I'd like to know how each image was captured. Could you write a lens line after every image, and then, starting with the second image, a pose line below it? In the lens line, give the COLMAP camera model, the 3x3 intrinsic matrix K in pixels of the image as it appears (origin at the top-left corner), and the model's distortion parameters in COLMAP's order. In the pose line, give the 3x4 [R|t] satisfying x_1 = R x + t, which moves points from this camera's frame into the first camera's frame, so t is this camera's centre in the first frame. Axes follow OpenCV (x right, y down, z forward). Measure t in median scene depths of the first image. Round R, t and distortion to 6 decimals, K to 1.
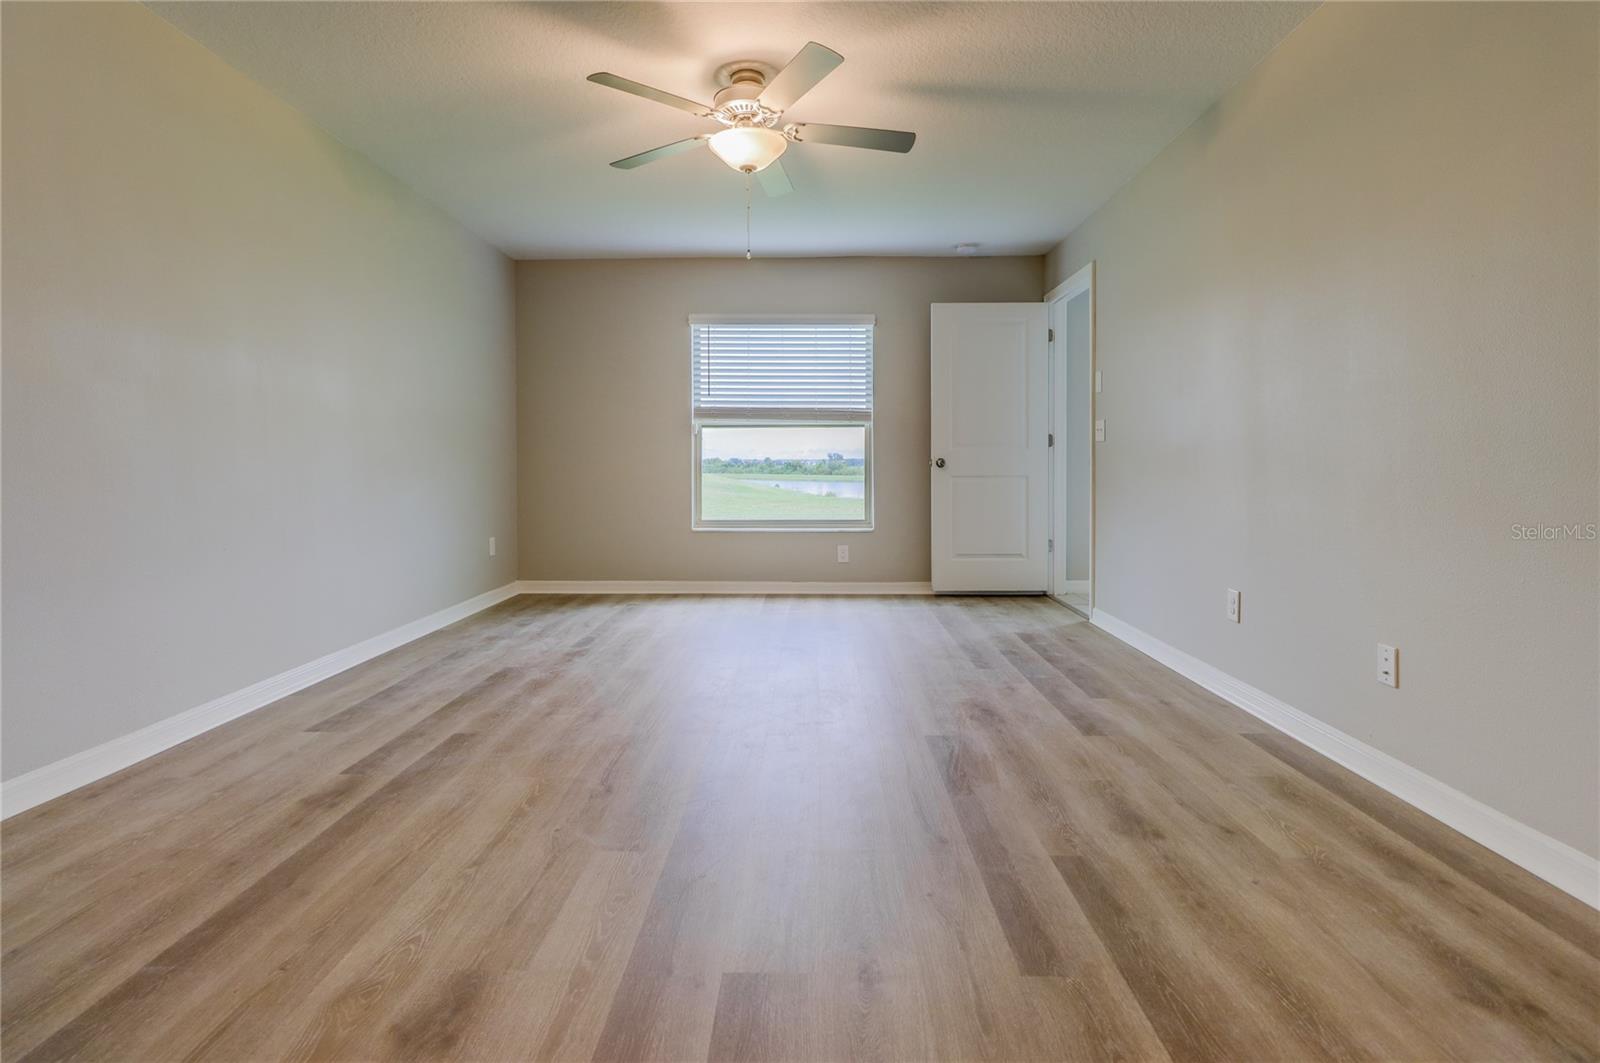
lens RADIAL K [[766.8, 0, 823.3], [0, 766.8, 495.1], [0, 0, 1]] dist [0.000461, 0.000020]
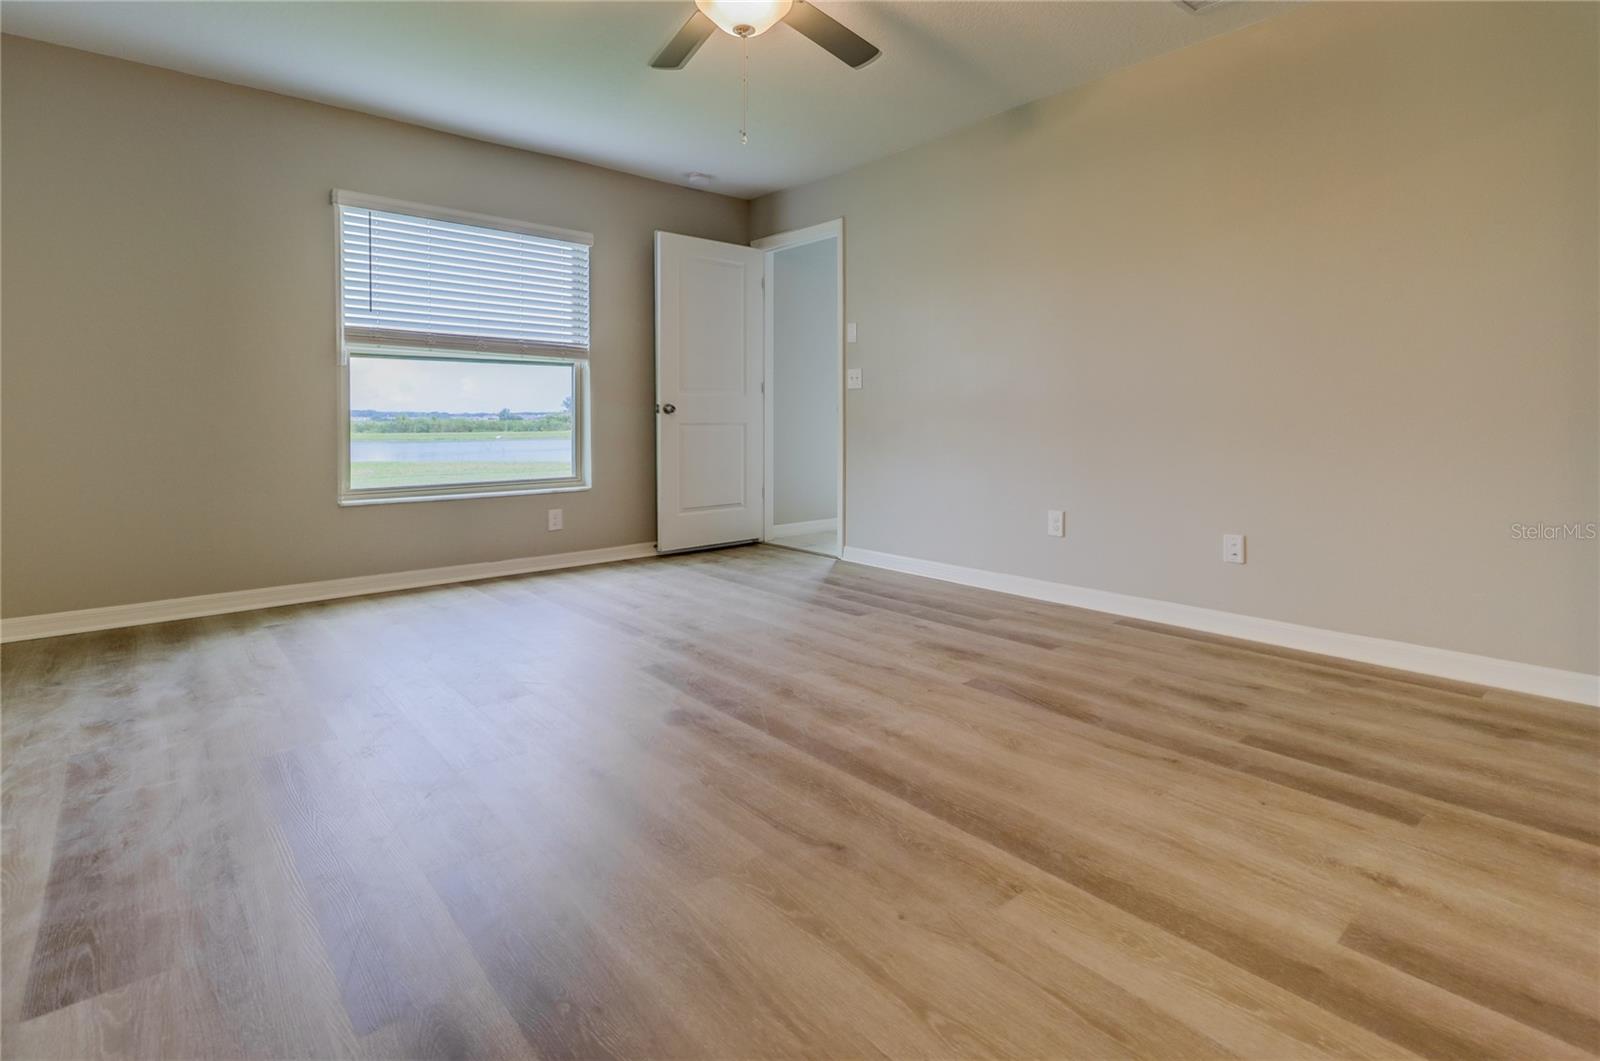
lens RADIAL K [[768.5, 0, 849.5], [0, 768.5, 445.2], [0, 0, 1]] dist [-0.003560, 0.000117]
pose [[0.735751, -0.025064, 0.676788, -0.304141], [0.029340, 0.999556, 0.005122, 0.002220], [-0.676616, 0.016089, 0.736160, 0.186244]]
